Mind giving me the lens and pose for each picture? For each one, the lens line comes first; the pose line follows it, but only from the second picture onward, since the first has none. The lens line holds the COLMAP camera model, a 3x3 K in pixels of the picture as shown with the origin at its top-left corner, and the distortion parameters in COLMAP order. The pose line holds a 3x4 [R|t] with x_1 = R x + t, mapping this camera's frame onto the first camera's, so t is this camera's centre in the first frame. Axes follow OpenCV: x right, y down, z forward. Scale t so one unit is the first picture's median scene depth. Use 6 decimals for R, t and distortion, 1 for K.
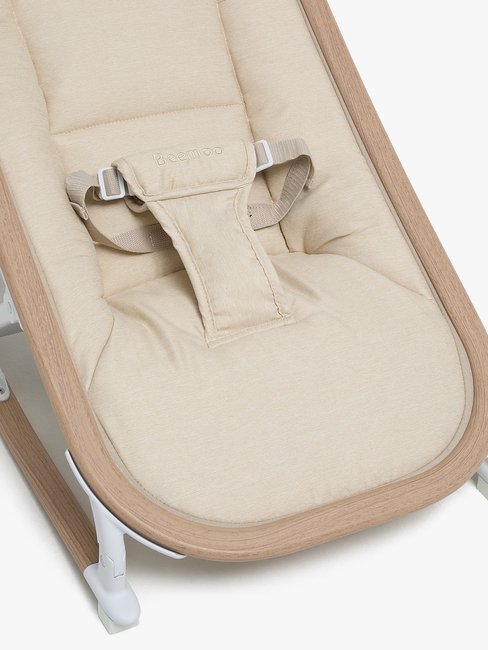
lens RADIAL K [[923.3, 0, 245.2], [0, 923.3, 325.6], [0, 0, 1]] dist [-0.070068, 0.000000]
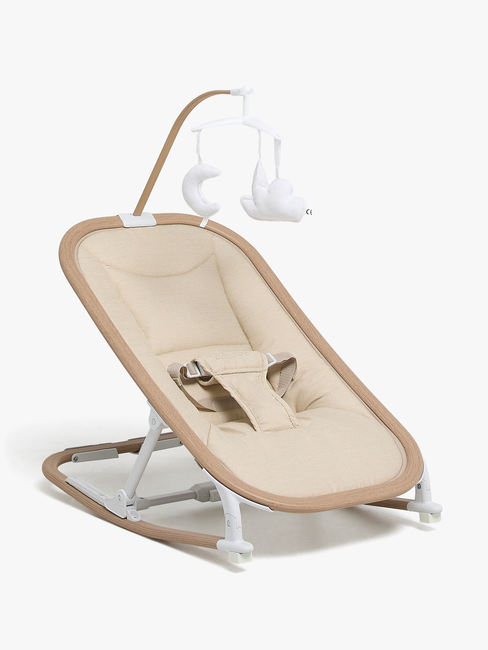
lens RADIAL K [[923.3, 0, 243.4], [0, 923.3, 324.8], [0, 0, 1]] dist [-0.070068, 0.000000]
pose [[0.990831, -0.071715, 0.114505, -0.240948], [0.114836, 0.893528, -0.434075, 0.554548], [-0.071184, 0.443244, 0.893570, -0.663770]]
